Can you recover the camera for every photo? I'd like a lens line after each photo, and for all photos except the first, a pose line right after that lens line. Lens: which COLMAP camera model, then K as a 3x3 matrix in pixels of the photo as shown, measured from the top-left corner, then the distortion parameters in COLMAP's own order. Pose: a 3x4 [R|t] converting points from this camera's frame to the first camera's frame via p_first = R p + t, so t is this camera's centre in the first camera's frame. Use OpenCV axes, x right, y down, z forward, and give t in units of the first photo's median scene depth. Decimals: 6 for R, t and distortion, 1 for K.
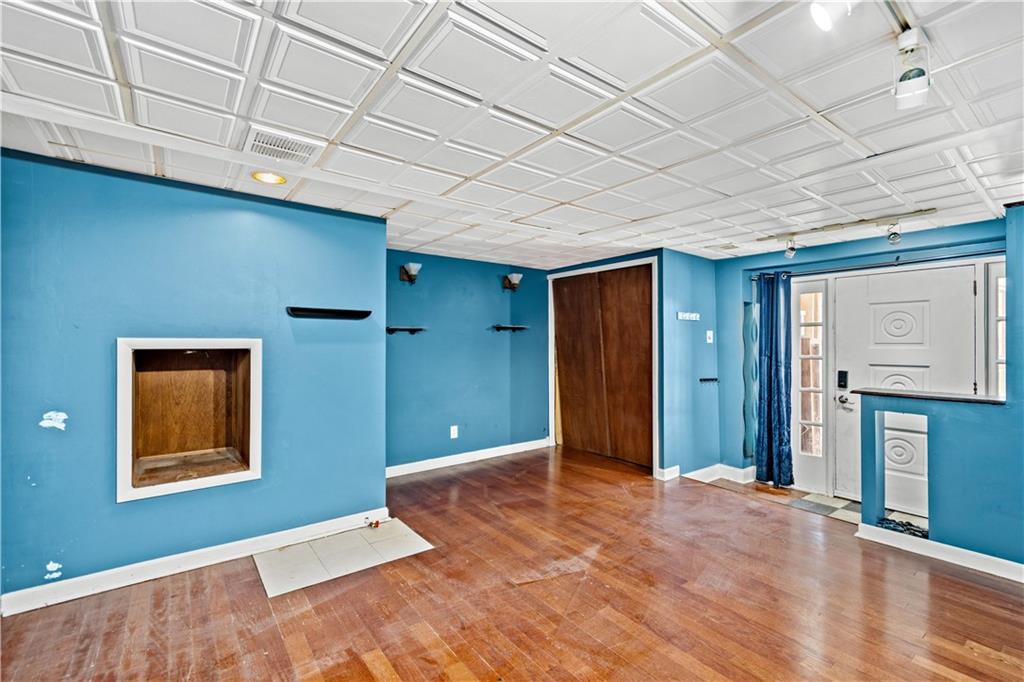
lens RADIAL K [[447.6, 0, 522.6], [0, 447.6, 343.8], [0, 0, 1]] dist [0.007175, -0.001511]
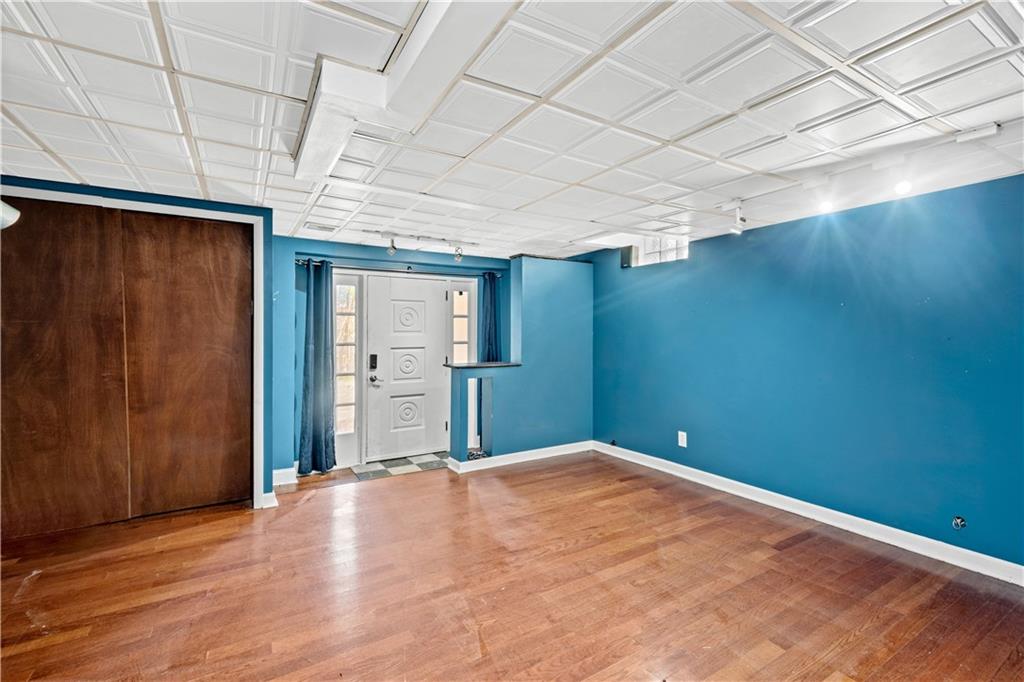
lens RADIAL K [[447.6, 0, 519.8], [0, 447.6, 331.2], [0, 0, 1]] dist [0.007175, -0.001511]
pose [[0.110190, -0.000611, 0.993910, -0.419734], [0.002429, 0.999997, 0.000346, -0.000515], [-0.993908, 0.002376, 0.110191, 0.485376]]
